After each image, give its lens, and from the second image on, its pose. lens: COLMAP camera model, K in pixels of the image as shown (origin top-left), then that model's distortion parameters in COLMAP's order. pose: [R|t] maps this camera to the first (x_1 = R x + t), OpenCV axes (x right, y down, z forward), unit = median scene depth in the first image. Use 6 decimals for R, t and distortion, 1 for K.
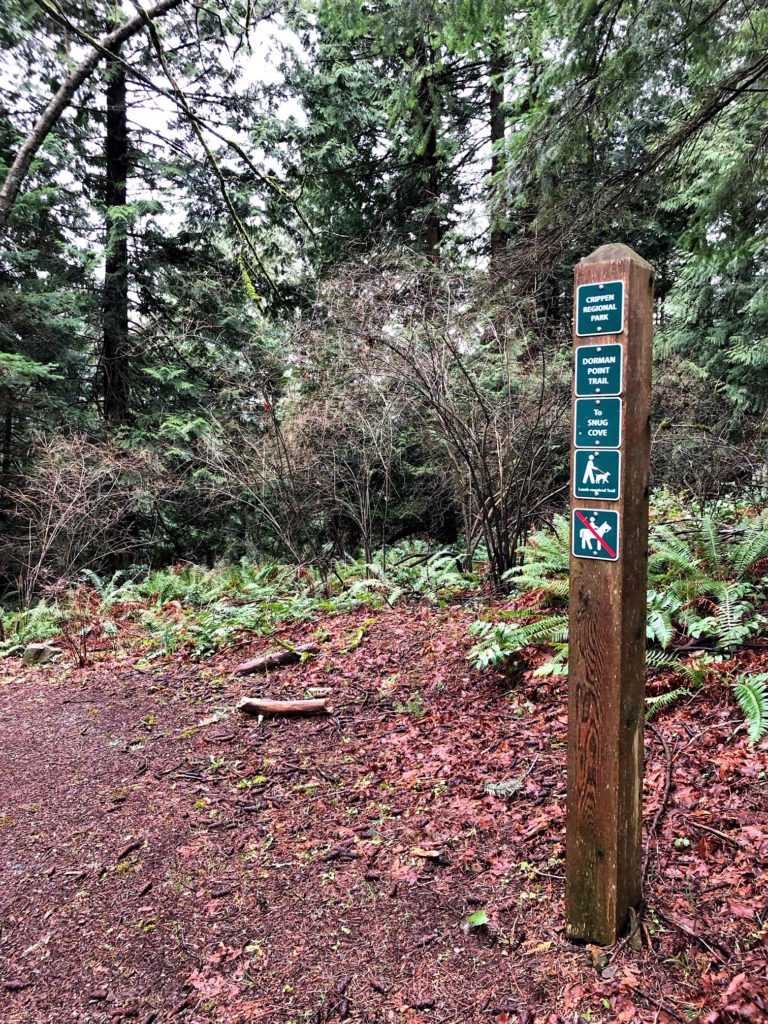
lens RADIAL K [[842.2, 0, 385.3], [0, 842.2, 496.4], [0, 0, 1]] dist [0.057378, -0.113427]
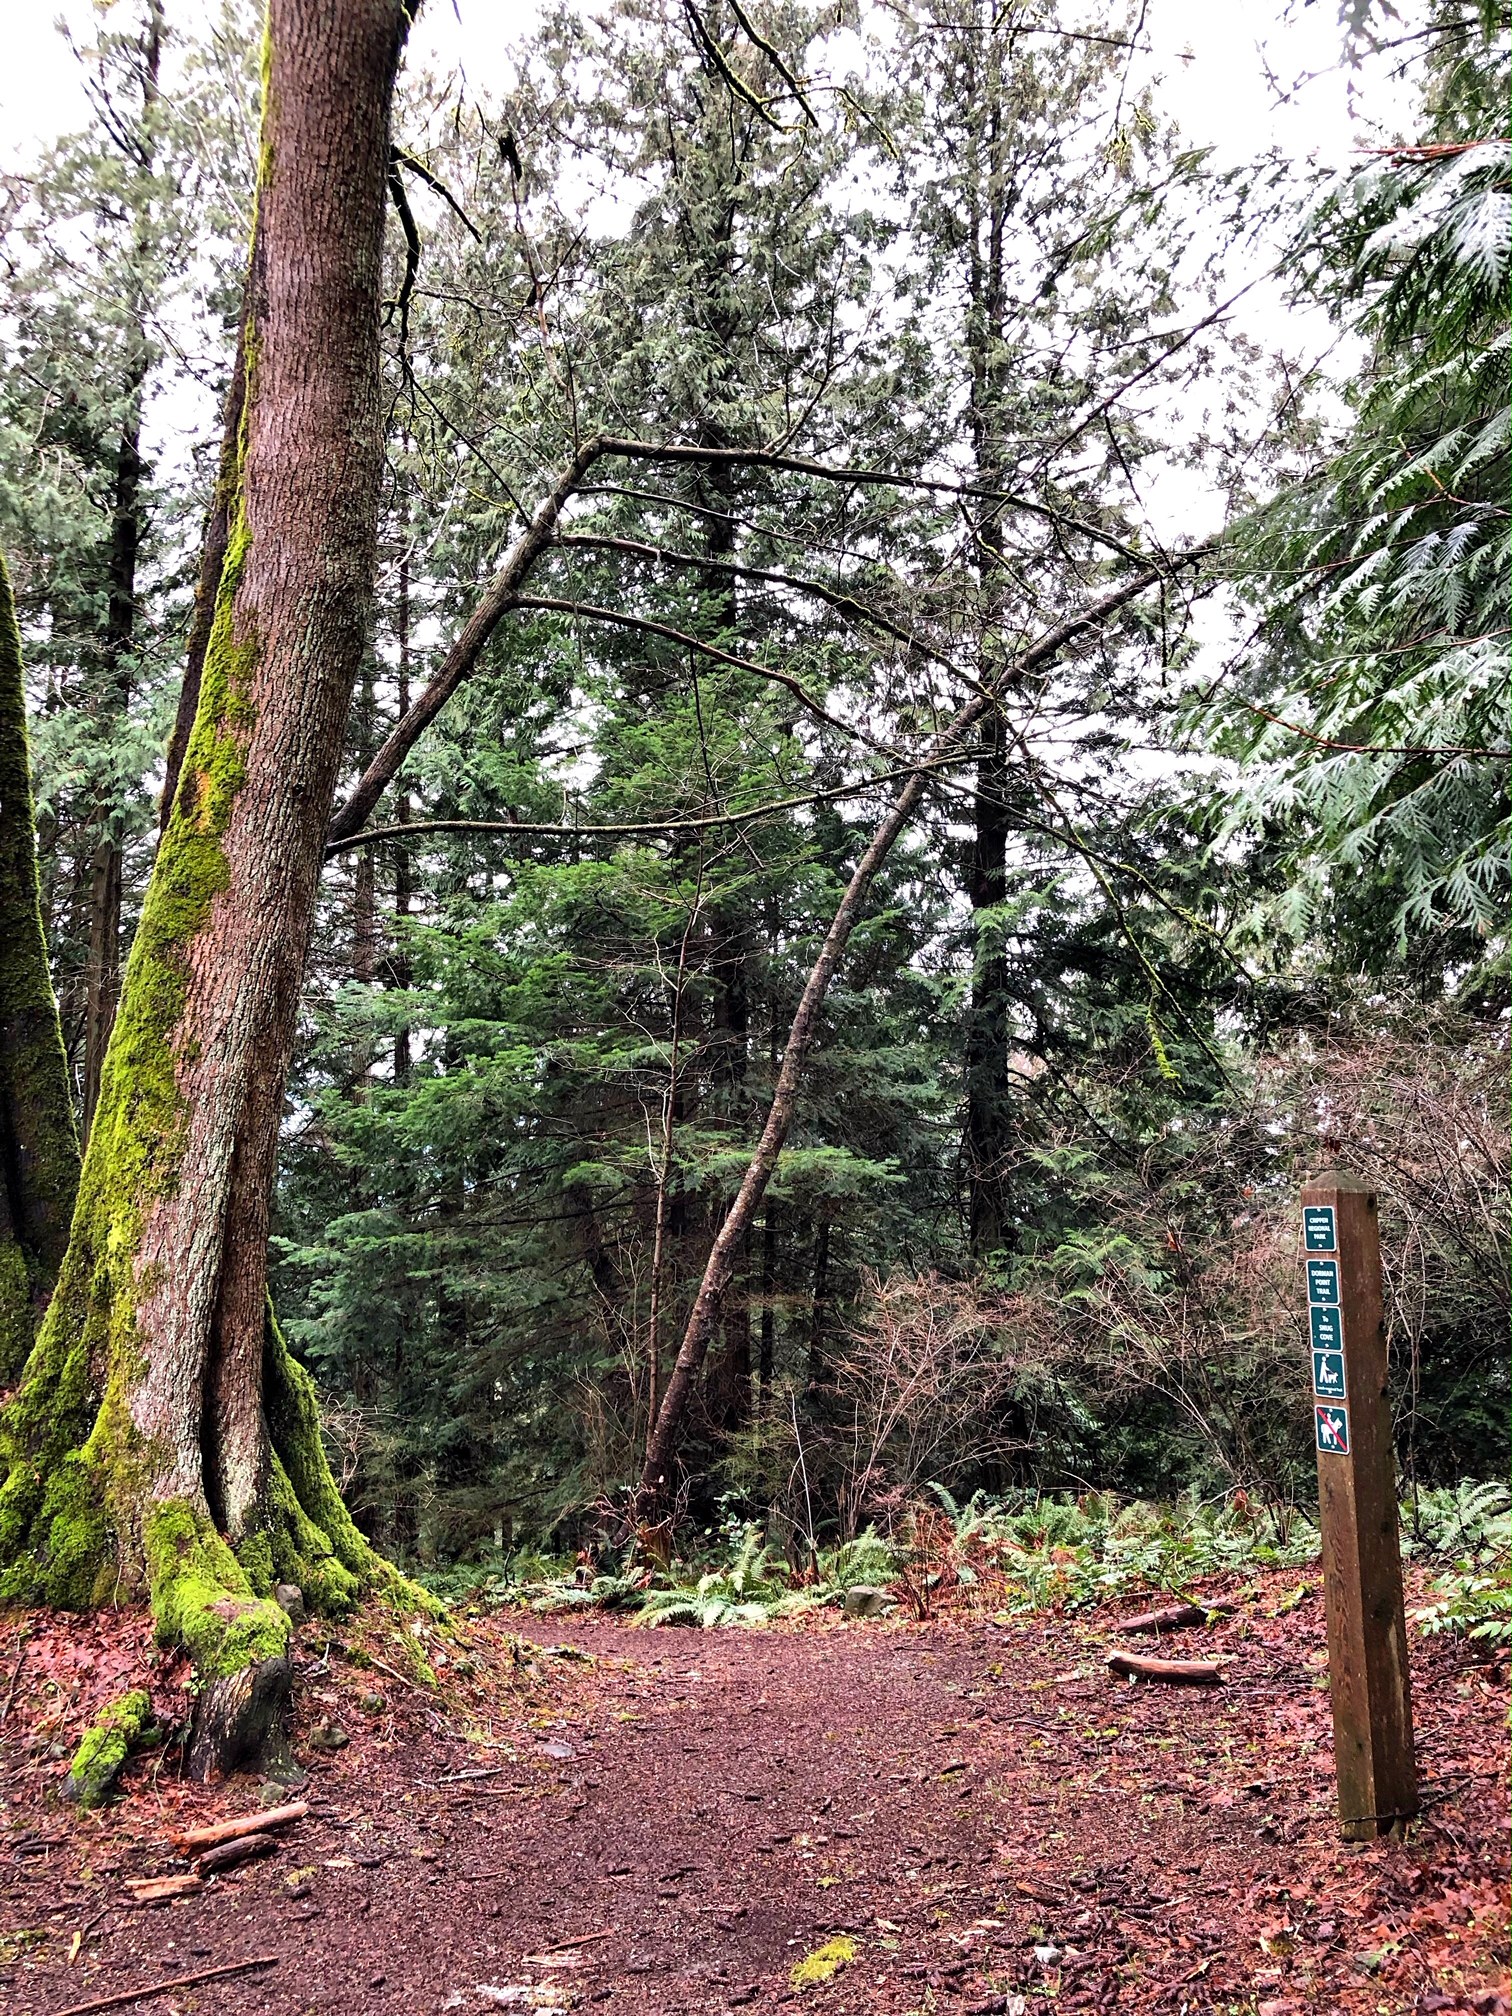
lens RADIAL K [[1658.1, 0, 758.5], [0, 1658.1, 977.4], [0, 0, 1]] dist [0.057378, -0.113427]
pose [[0.899047, -0.069144, -0.432358, 0.154746], [-0.031860, 0.974504, -0.222095, -0.006538], [0.436692, 0.213448, 0.873922, -0.381409]]
